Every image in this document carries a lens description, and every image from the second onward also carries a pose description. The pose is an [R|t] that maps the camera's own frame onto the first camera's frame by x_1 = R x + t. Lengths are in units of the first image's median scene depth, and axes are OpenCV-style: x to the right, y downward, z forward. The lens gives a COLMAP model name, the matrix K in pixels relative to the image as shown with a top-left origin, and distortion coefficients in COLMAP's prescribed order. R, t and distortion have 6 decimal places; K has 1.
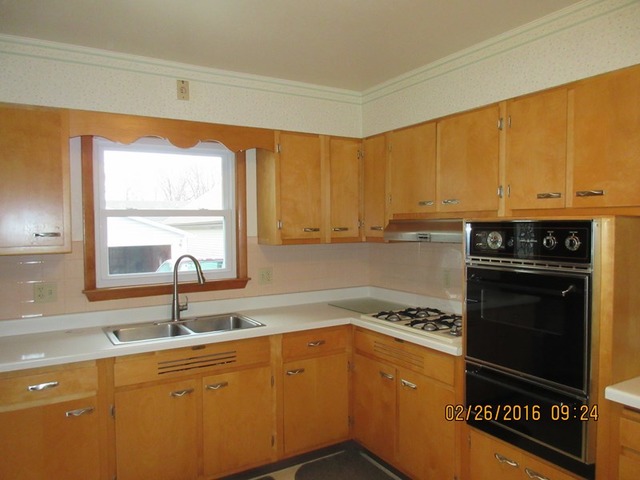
lens RADIAL K [[482.9, 0, 318.1], [0, 482.9, 239.9], [0, 0, 1]] dist [0.011535, 0.003782]
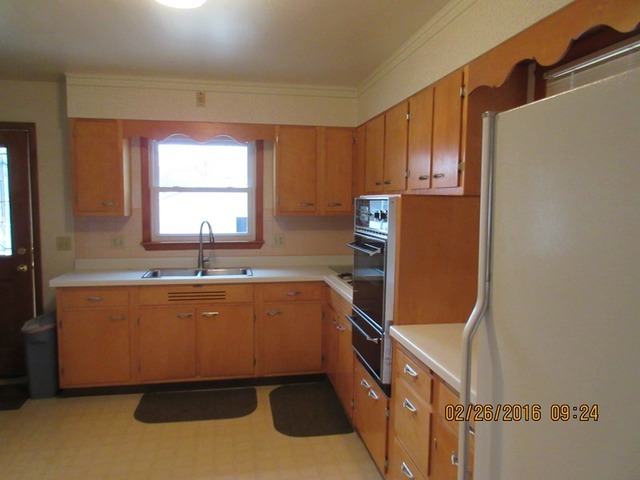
lens RADIAL K [[482.9, 0, 323.6], [0, 482.9, 240.6], [0, 0, 1]] dist [0.011535, 0.003782]
pose [[0.934242, 0.044075, -0.353905, 0.527909], [-0.027888, 0.998324, 0.050712, 0.008820], [0.355547, -0.037507, 0.933906, -0.161022]]
